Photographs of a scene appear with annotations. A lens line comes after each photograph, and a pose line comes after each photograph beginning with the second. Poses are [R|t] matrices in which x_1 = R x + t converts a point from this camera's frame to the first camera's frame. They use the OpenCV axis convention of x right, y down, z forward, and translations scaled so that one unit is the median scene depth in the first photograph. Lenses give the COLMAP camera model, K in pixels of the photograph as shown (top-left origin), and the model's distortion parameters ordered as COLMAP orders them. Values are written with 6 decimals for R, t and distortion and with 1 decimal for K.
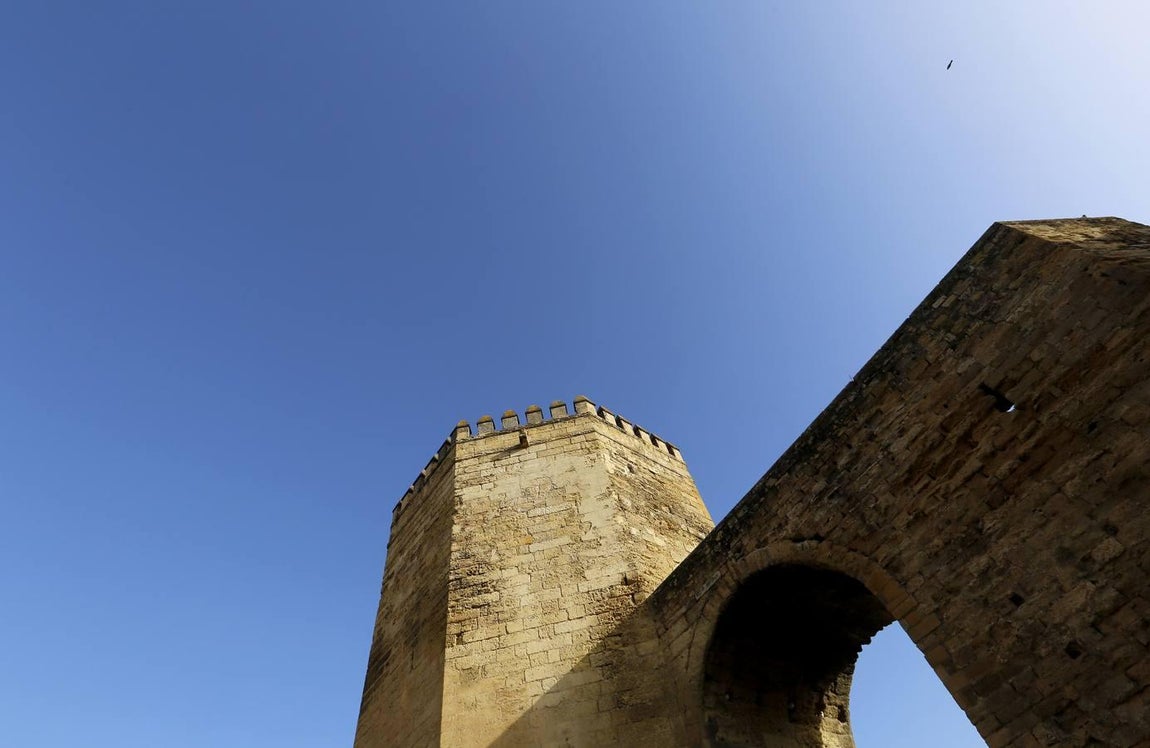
lens RADIAL K [[543.4, 0, 565.6], [0, 543.4, 359.2], [0, 0, 1]] dist [-0.043401, 0.015019]
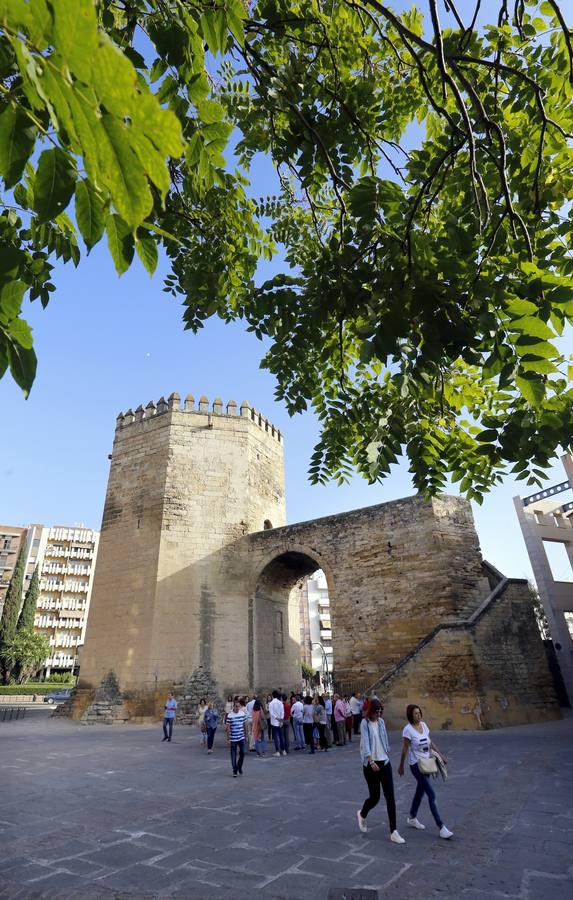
lens RADIAL K [[470.9, 0, 263.6], [0, 470.9, 440.0], [0, 0, 1]] dist [-0.032998, 0.004411]
pose [[0.911331, 0.297140, 0.284928, -0.459836], [-0.398693, 0.809480, 0.431030, -0.741196], [-0.102567, -0.506409, 0.856171, -0.525748]]
